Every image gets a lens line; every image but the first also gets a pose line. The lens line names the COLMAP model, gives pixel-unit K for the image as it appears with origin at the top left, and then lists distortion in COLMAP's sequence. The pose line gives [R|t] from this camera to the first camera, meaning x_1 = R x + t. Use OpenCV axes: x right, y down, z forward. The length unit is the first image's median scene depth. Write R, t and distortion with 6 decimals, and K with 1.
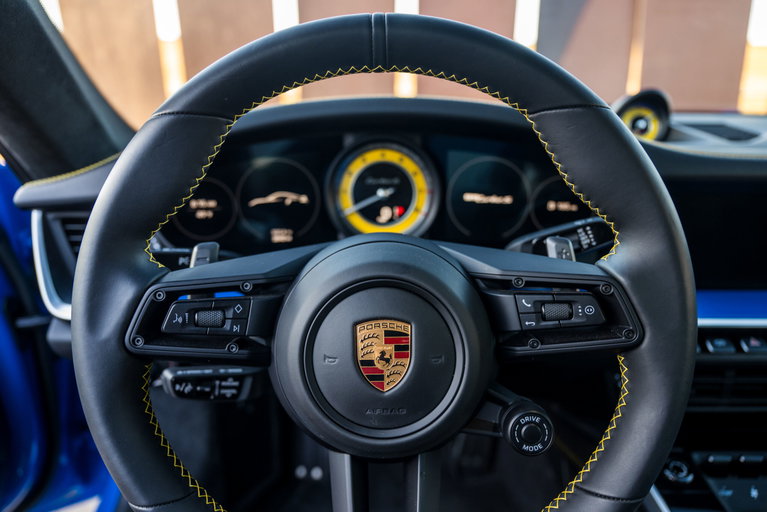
lens RADIAL K [[540.9, 0, 383.5], [0, 540.9, 256.0], [0, 0, 1]] dist [0.000908, -0.000010]
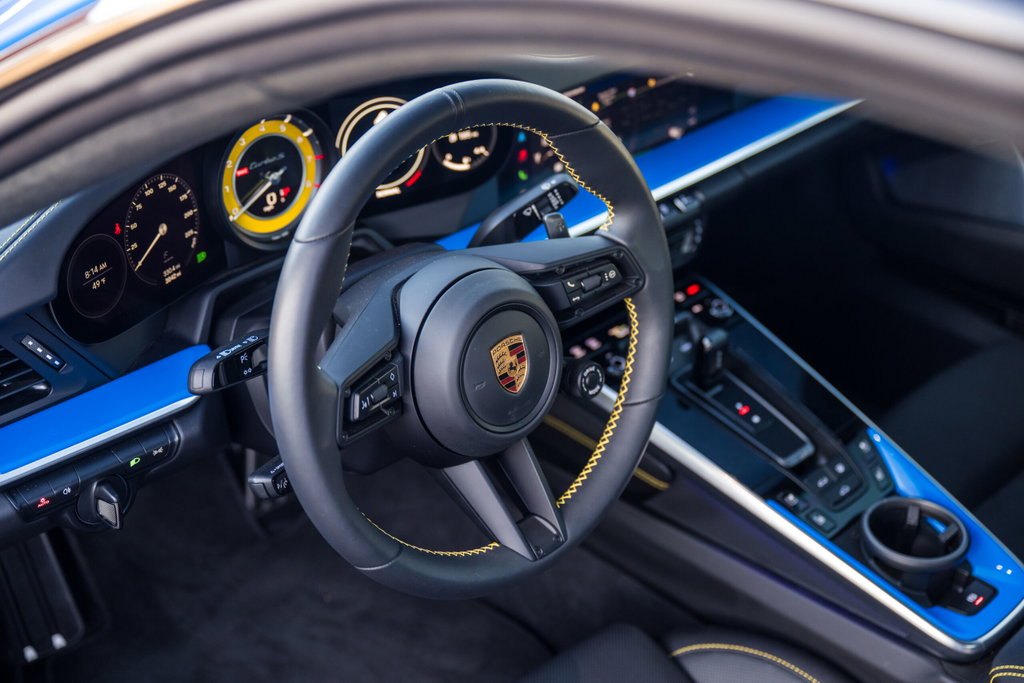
lens RADIAL K [[1451.1, 0, 512.0], [0, 1451.1, 341.5], [0, 0, 1]] dist [-0.006635, -0.000352]
pose [[0.706450, -0.355013, 0.612286, -1.899480], [0.169908, 0.924870, 0.340216, -0.938983], [-0.687066, -0.136313, 0.713694, -1.275138]]
